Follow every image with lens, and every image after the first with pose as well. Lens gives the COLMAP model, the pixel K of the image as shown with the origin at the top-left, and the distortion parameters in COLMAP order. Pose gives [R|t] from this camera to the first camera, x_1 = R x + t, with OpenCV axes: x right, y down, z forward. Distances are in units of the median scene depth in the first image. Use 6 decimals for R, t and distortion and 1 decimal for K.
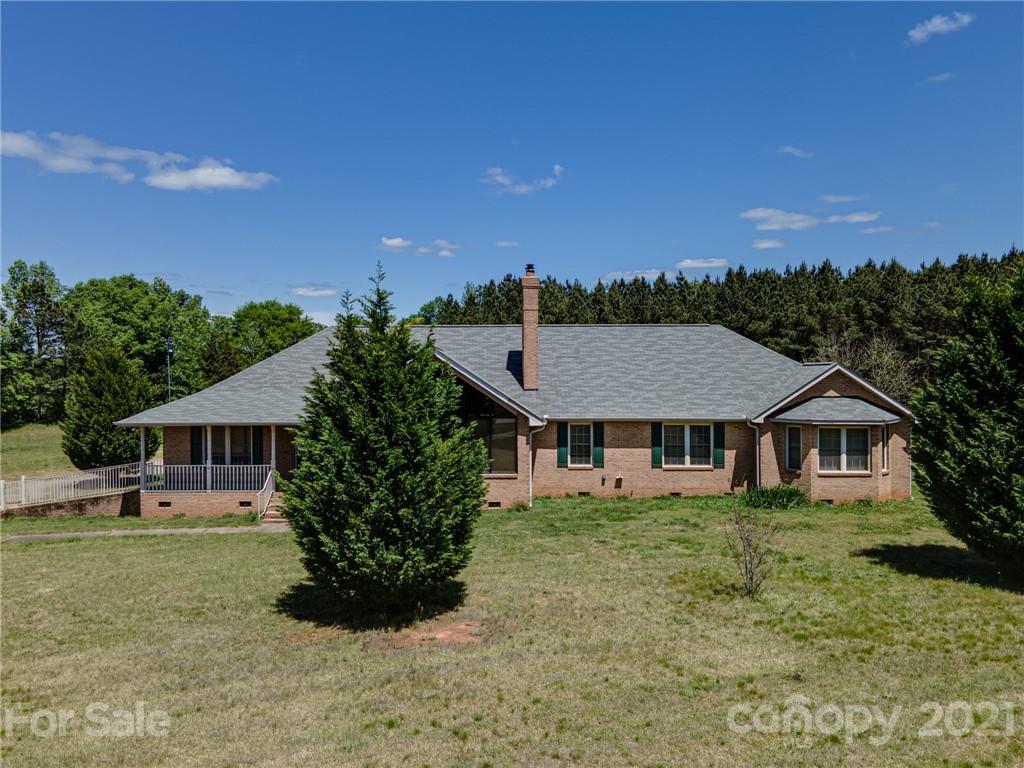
lens RADIAL K [[811.7, 0, 512.0], [0, 811.7, 384.0], [0, 0, 1]] dist [0.035551, -0.003042]
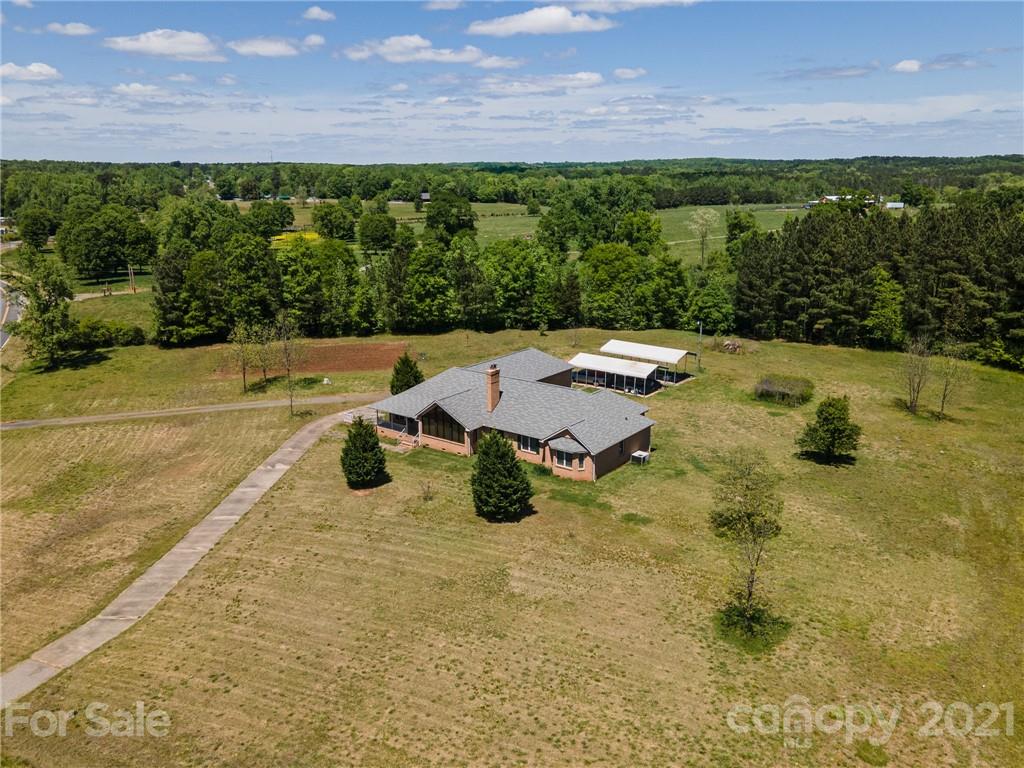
lens RADIAL K [[811.7, 0, 512.0], [0, 811.7, 384.0], [0, 0, 1]] dist [0.035551, -0.003042]
pose [[0.790020, 0.157538, -0.592496, 1.729549], [-0.012125, 0.970248, 0.241810, -0.759532], [0.612962, -0.183851, 0.768425, -1.036908]]
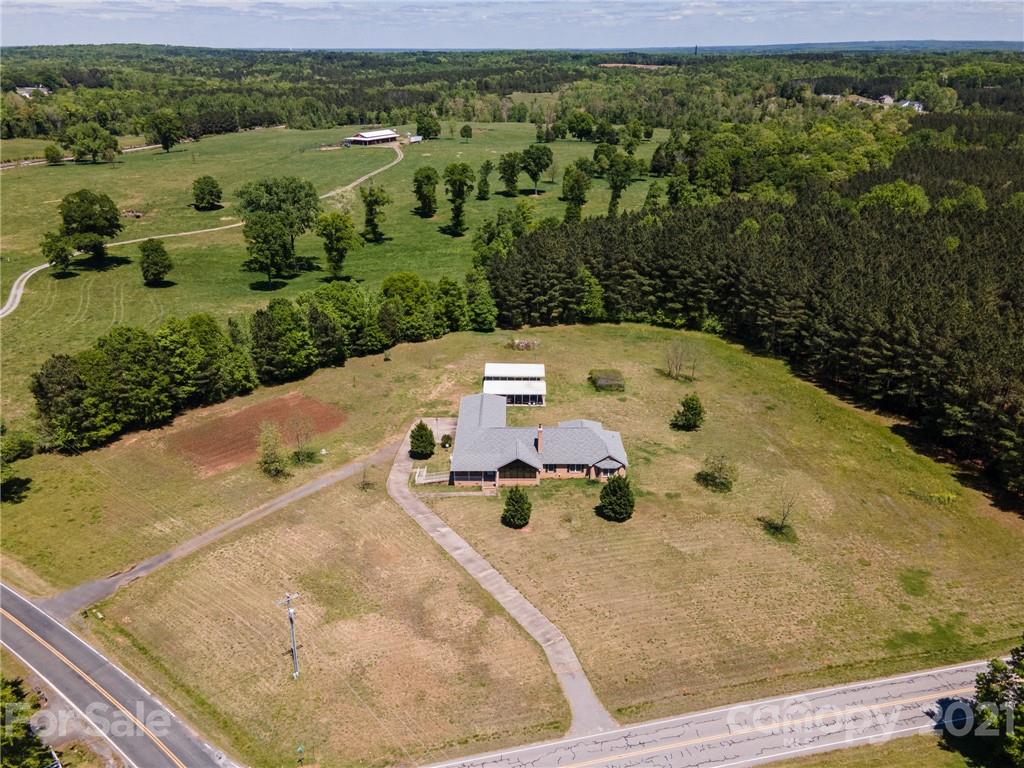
lens RADIAL K [[811.7, 0, 512.0], [0, 811.7, 384.0], [0, 0, 1]] dist [0.035551, -0.003042]
pose [[0.999817, 0.006198, -0.018105, -0.046729], [0.000628, 0.934978, 0.354705, -1.881315], [0.019126, -0.354651, 0.934803, -2.892475]]
